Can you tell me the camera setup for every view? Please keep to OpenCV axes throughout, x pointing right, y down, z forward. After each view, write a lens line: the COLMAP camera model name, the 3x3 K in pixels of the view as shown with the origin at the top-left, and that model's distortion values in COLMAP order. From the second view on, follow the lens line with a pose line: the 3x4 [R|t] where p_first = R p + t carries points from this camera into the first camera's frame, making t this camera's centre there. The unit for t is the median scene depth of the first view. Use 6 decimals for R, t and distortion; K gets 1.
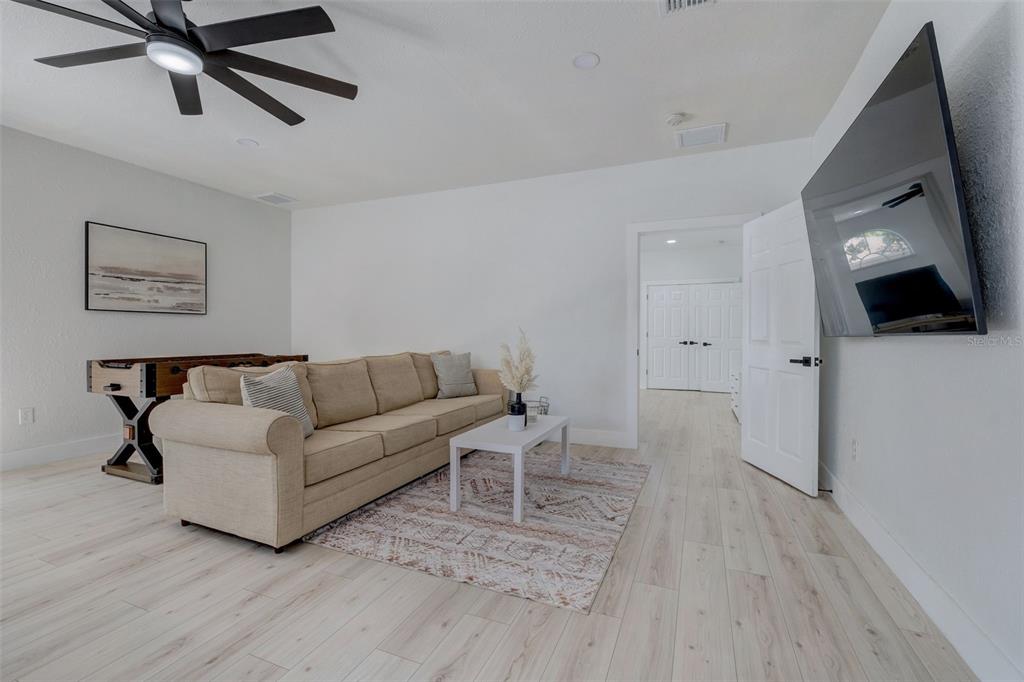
lens RADIAL K [[447.3, 0, 513.5], [0, 447.3, 339.0], [0, 0, 1]] dist [-0.002532, 0.000367]
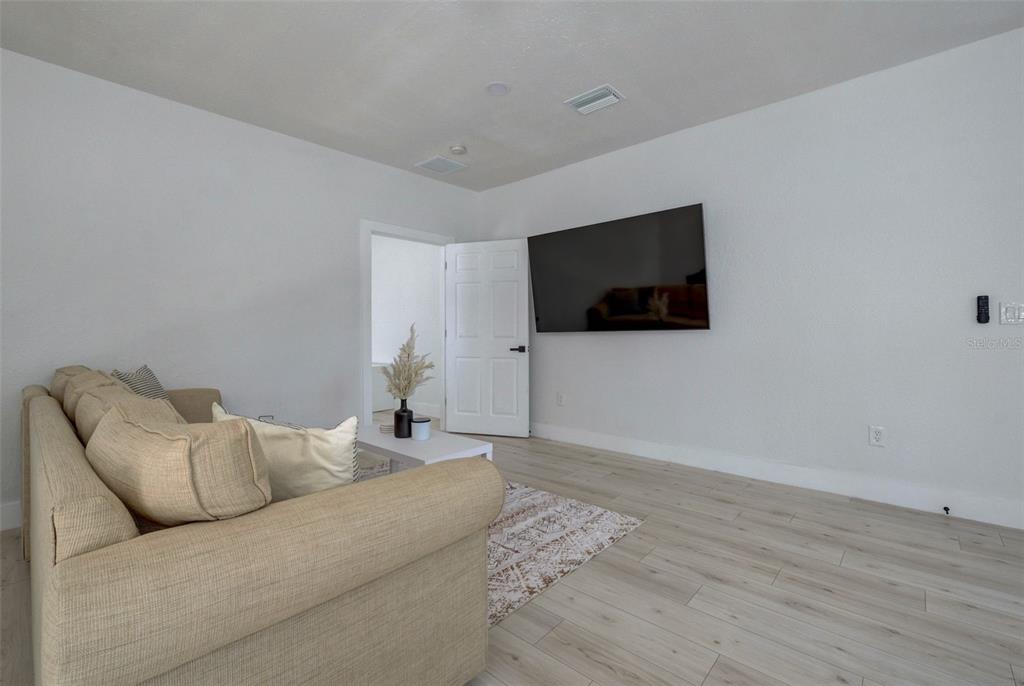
lens RADIAL K [[451.4, 0, 511.0], [0, 451.4, 333.2], [0, 0, 1]] dist [0.000766, -0.000001]
pose [[0.325799, -0.007904, 0.945406, -0.961949], [0.016737, 0.999857, 0.002591, -0.010449], [-0.945291, 0.014979, 0.325884, 0.644080]]
